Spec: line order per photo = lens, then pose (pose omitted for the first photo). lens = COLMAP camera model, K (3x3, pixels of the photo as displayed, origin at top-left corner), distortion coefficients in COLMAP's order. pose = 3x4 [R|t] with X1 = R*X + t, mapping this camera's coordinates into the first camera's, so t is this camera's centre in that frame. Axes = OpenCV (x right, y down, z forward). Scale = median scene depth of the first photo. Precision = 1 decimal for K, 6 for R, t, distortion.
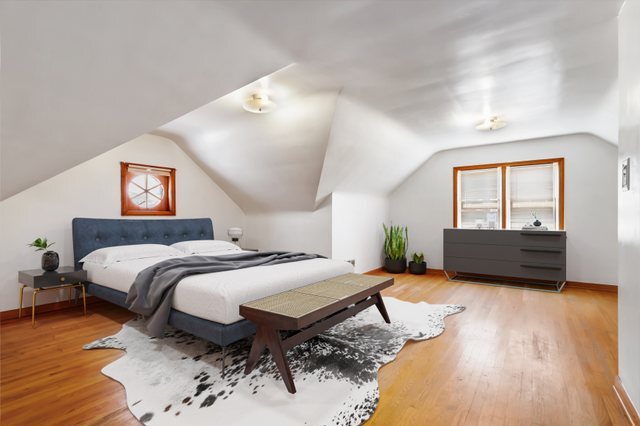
lens RADIAL K [[295.8, 0, 323.2], [0, 295.8, 215.2], [0, 0, 1]] dist [-0.016157, 0.003963]
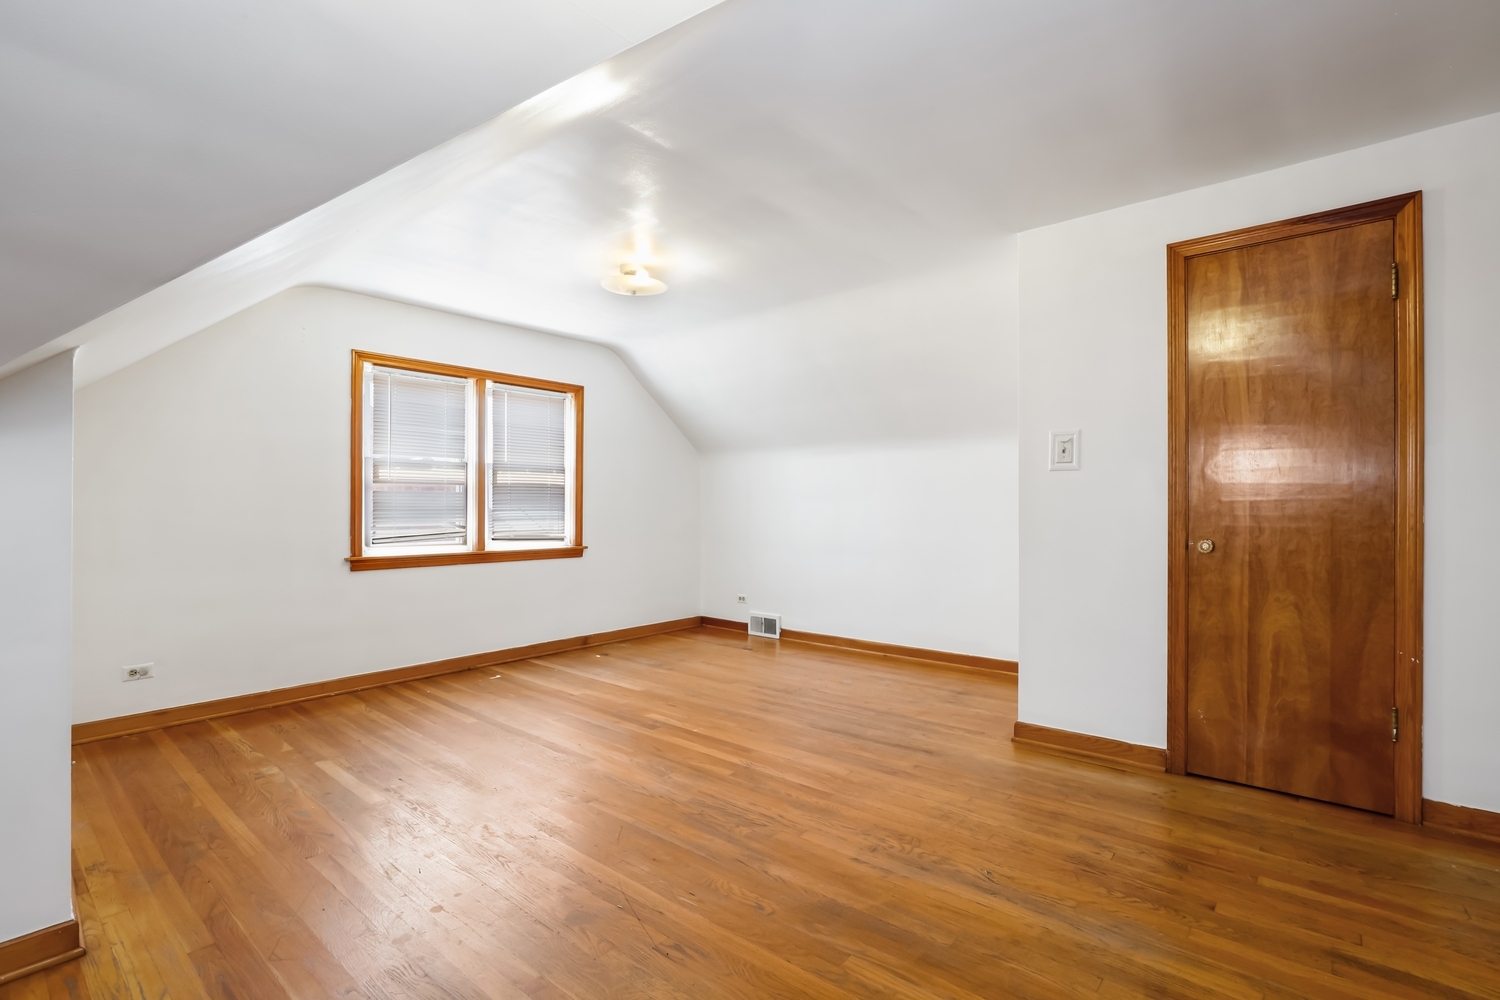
lens RADIAL K [[693.4, 0, 757.5], [0, 693.4, 505.1], [0, 0, 1]] dist [-0.016157, 0.003963]
pose [[0.064976, 0.002380, 0.997884, -0.294054], [-0.008465, 0.999962, -0.001834, 0.002670], [-0.997851, -0.008327, 0.064993, 0.575493]]
